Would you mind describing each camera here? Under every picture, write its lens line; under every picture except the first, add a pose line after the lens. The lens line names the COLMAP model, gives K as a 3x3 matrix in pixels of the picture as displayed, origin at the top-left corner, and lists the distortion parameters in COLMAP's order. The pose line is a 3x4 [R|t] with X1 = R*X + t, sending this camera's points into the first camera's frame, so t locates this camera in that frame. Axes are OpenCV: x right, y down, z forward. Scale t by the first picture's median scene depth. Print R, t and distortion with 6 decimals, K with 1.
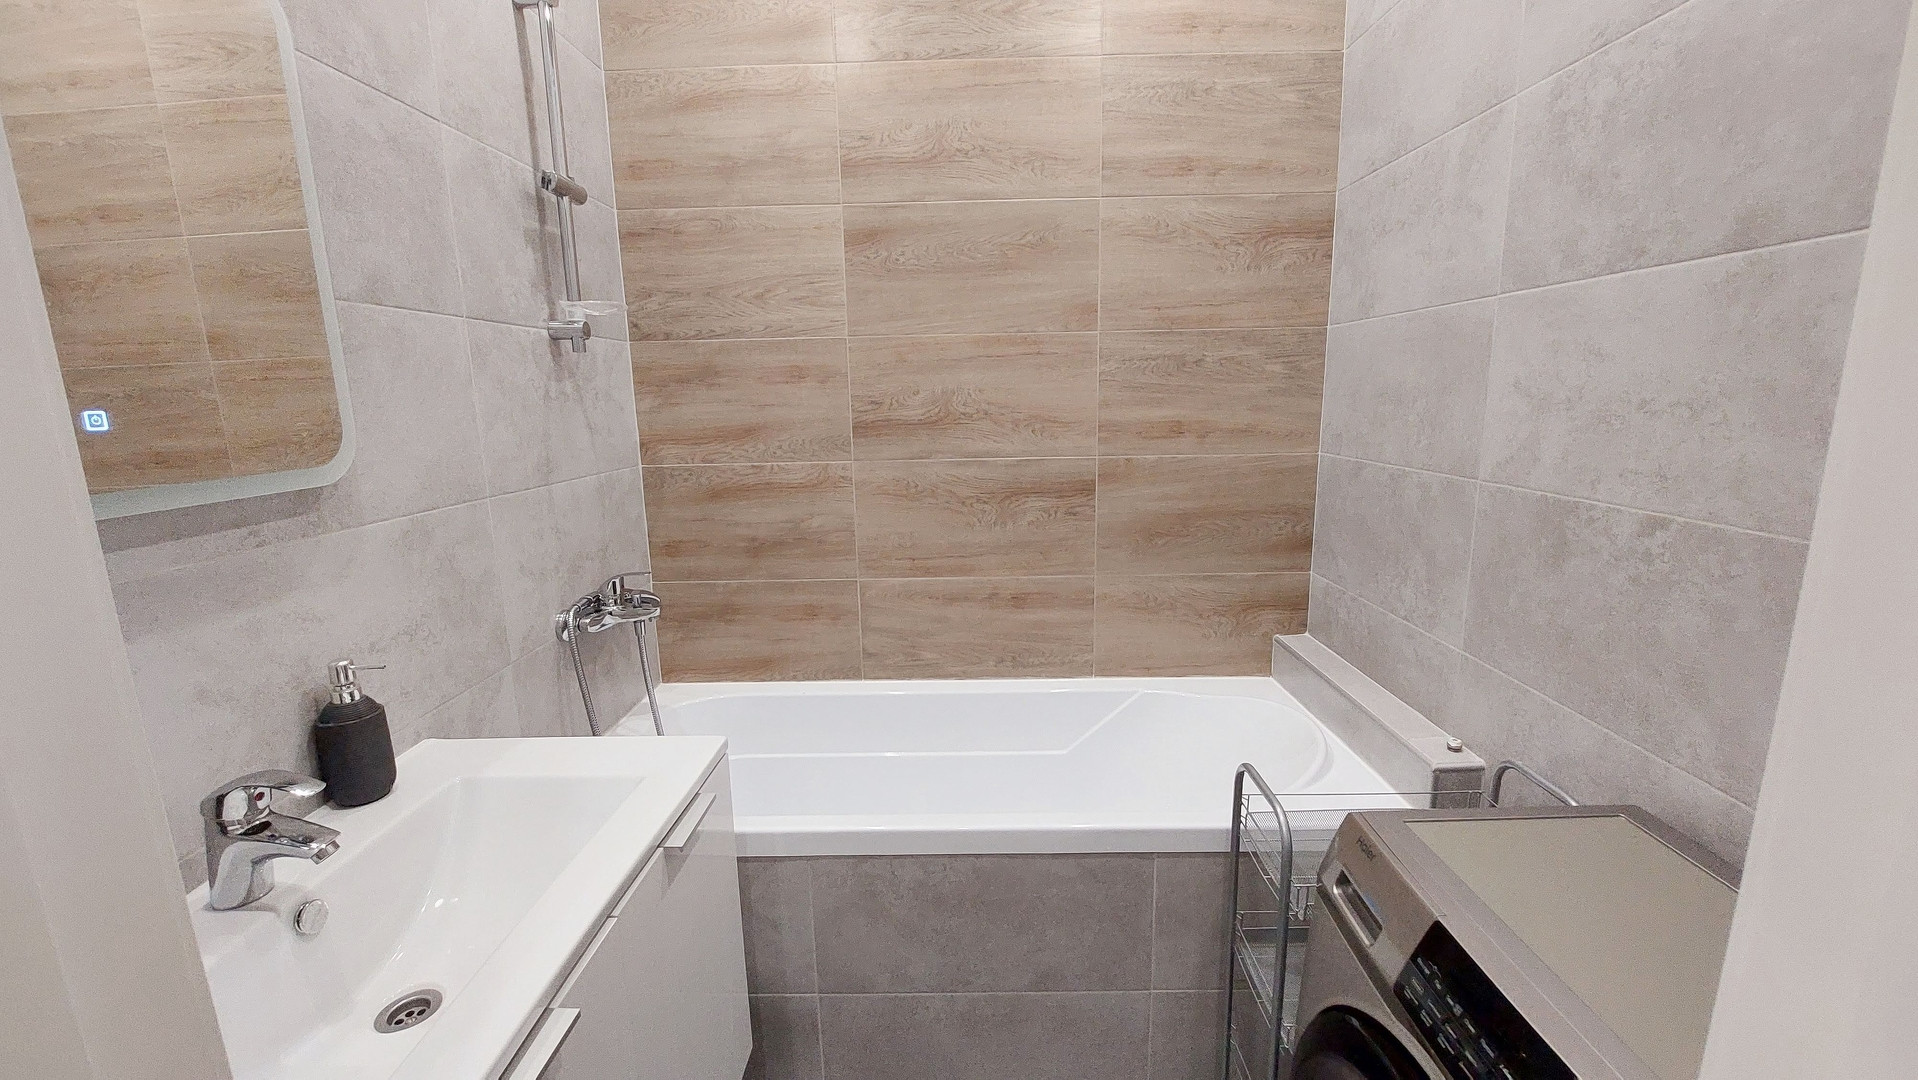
lens RADIAL K [[762.5, 0, 959.0], [0, 762.5, 540.0], [0, 0, 1]] dist [-0.016960, -0.000371]
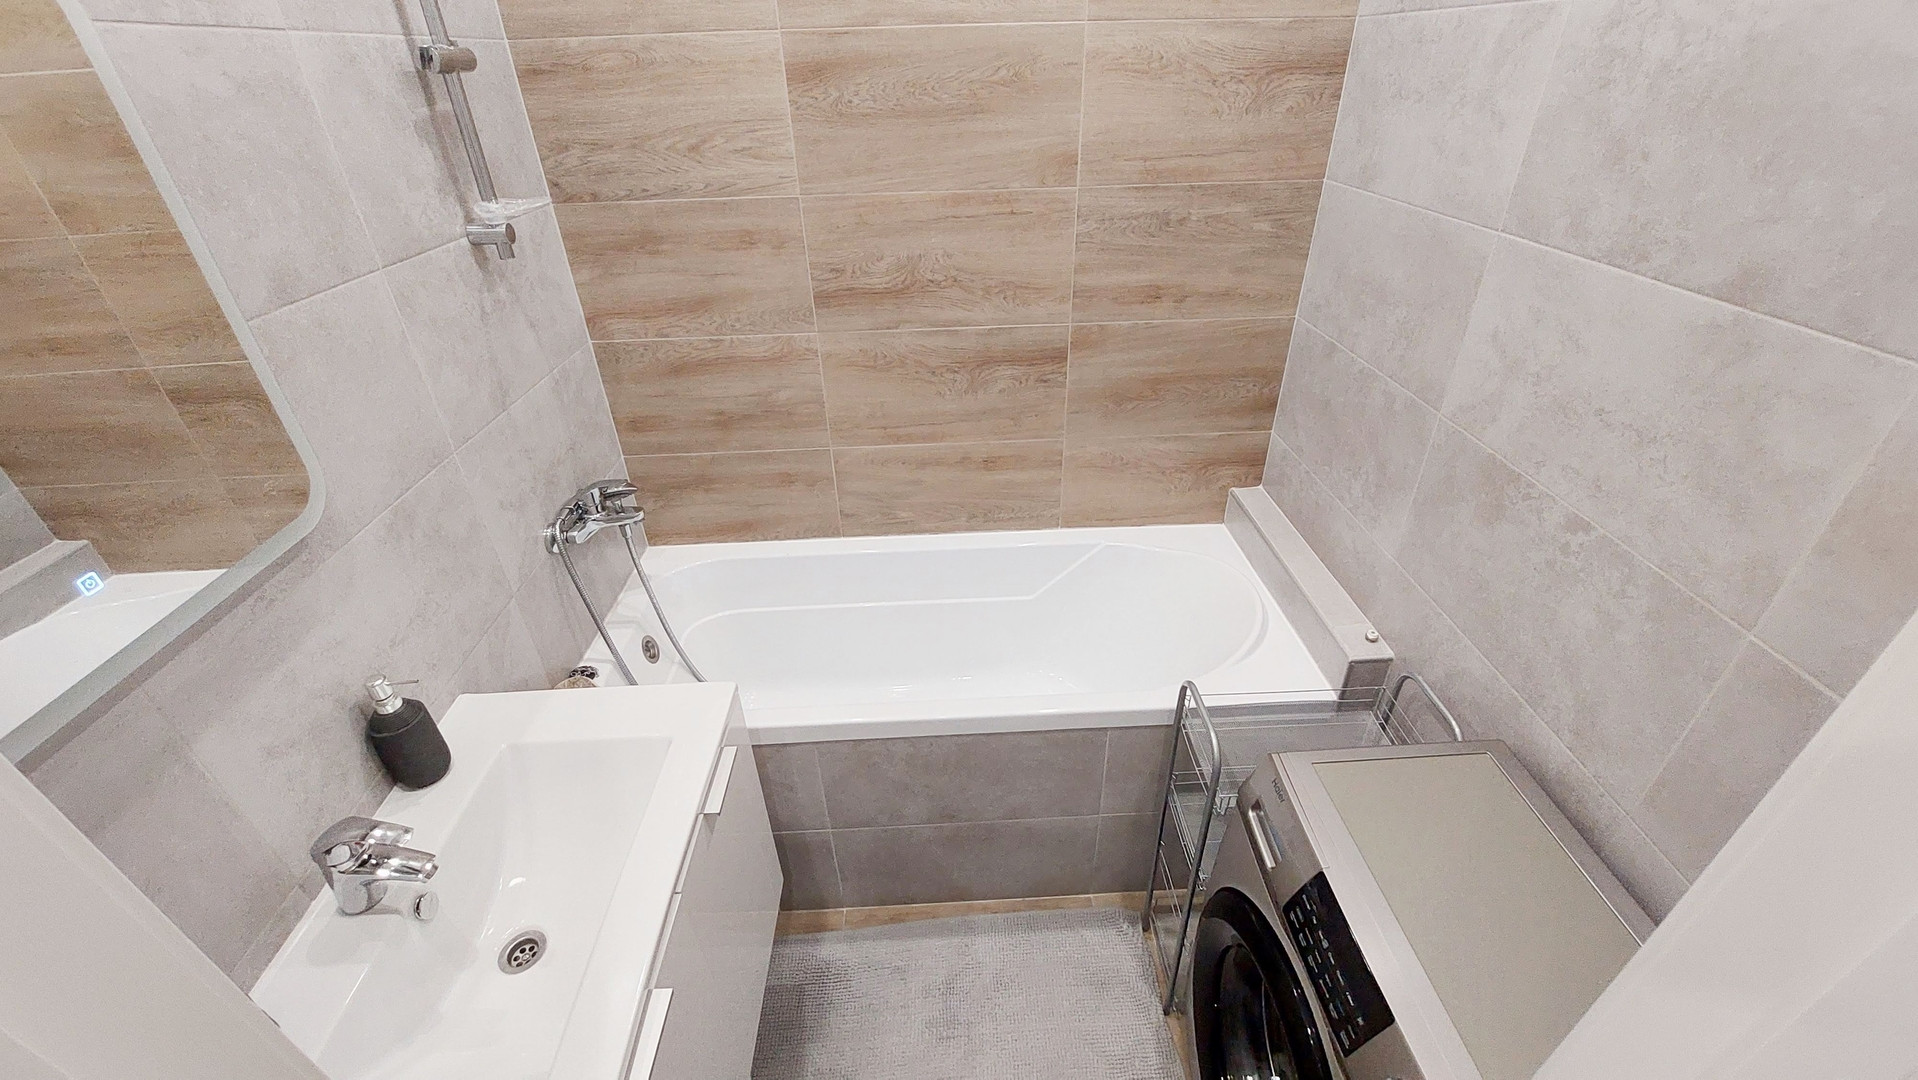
lens RADIAL K [[762.5, 0, 959.0], [0, 762.5, 540.0], [0, 0, 1]] dist [-0.016960, -0.000371]
pose [[0.998411, -0.033803, 0.045087, -0.013548], [0.015278, 0.932513, 0.360814, -0.213713], [-0.054240, -0.359552, 0.931547, 0.009467]]
